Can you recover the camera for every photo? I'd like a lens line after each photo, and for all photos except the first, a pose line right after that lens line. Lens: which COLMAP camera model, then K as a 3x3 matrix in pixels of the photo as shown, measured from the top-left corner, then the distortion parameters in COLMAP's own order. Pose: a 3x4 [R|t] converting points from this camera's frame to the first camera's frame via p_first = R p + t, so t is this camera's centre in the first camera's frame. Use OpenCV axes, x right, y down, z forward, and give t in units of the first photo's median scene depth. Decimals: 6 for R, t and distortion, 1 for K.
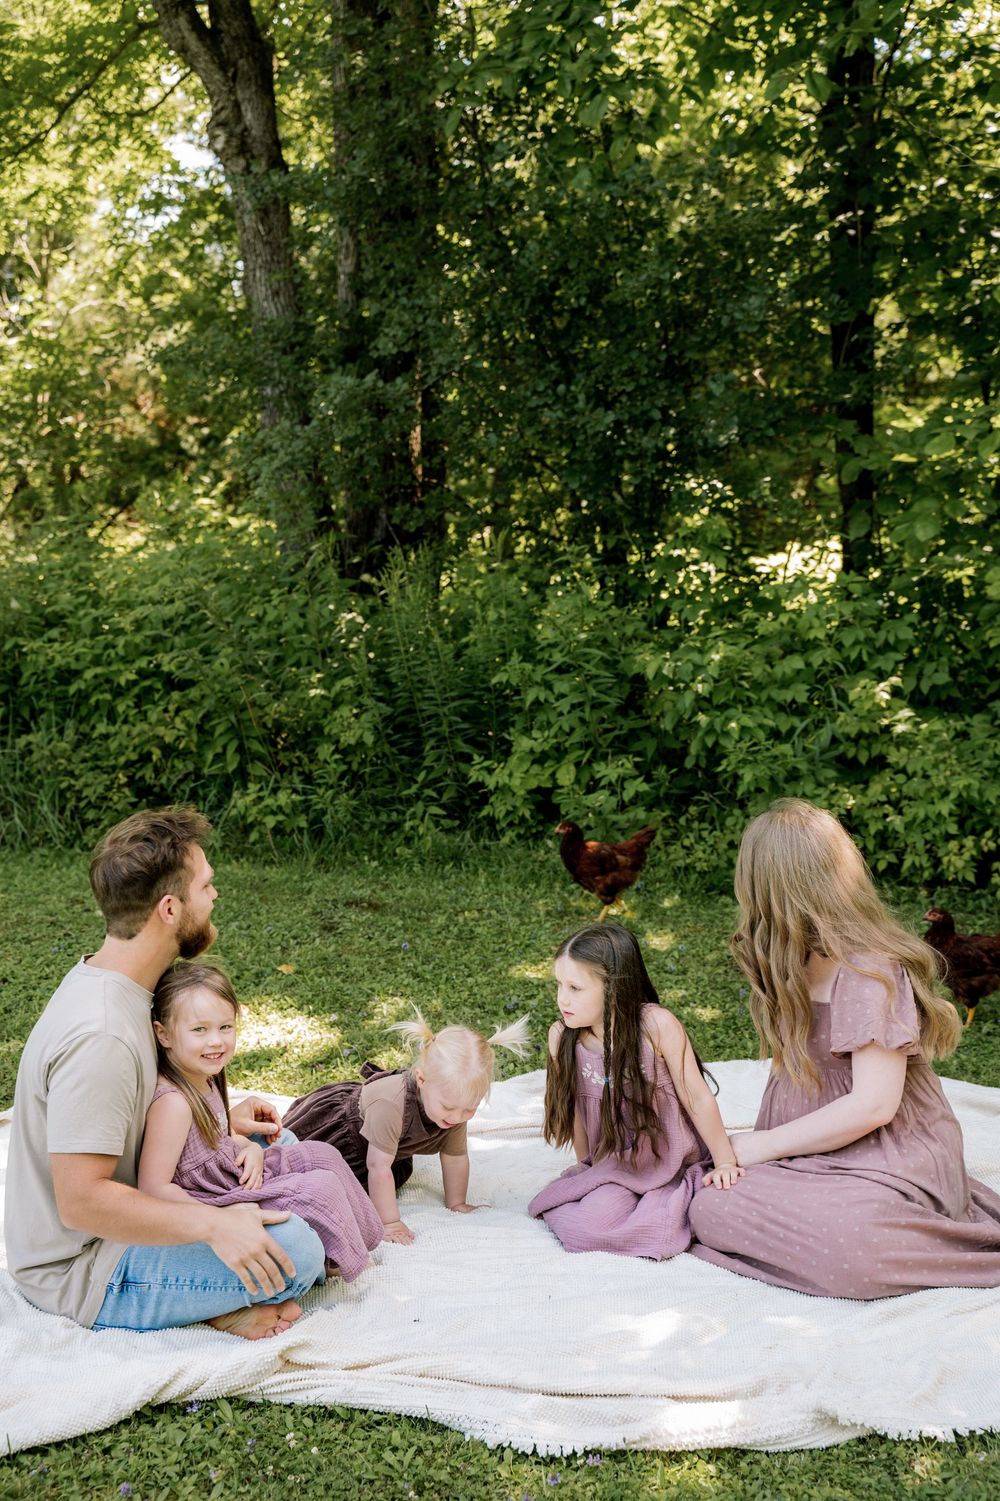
lens RADIAL K [[1764.5, 0, 487.1], [0, 1764.5, 759.3], [0, 0, 1]] dist [0.013140, 0.000000]
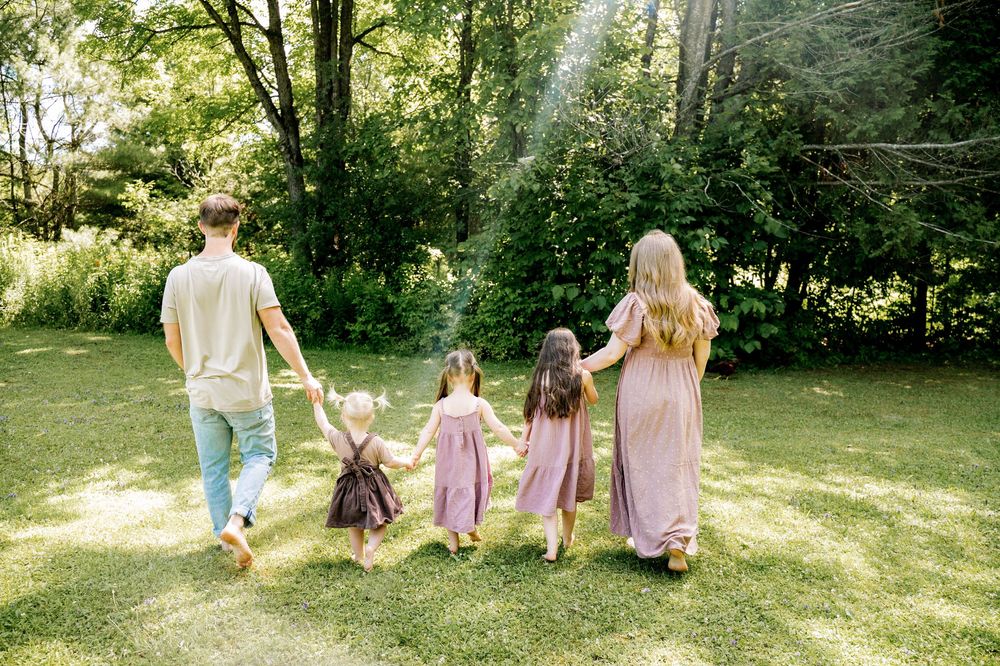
lens RADIAL K [[946.4, 0, 490.3], [0, 946.4, 331.3], [0, 0, 1]] dist [0.023935, 0.000000]
pose [[0.993848, 0.032422, 0.105905, 0.087669], [-0.027457, 0.998469, -0.048009, 0.110741], [-0.107299, 0.044806, 0.993217, -1.108286]]
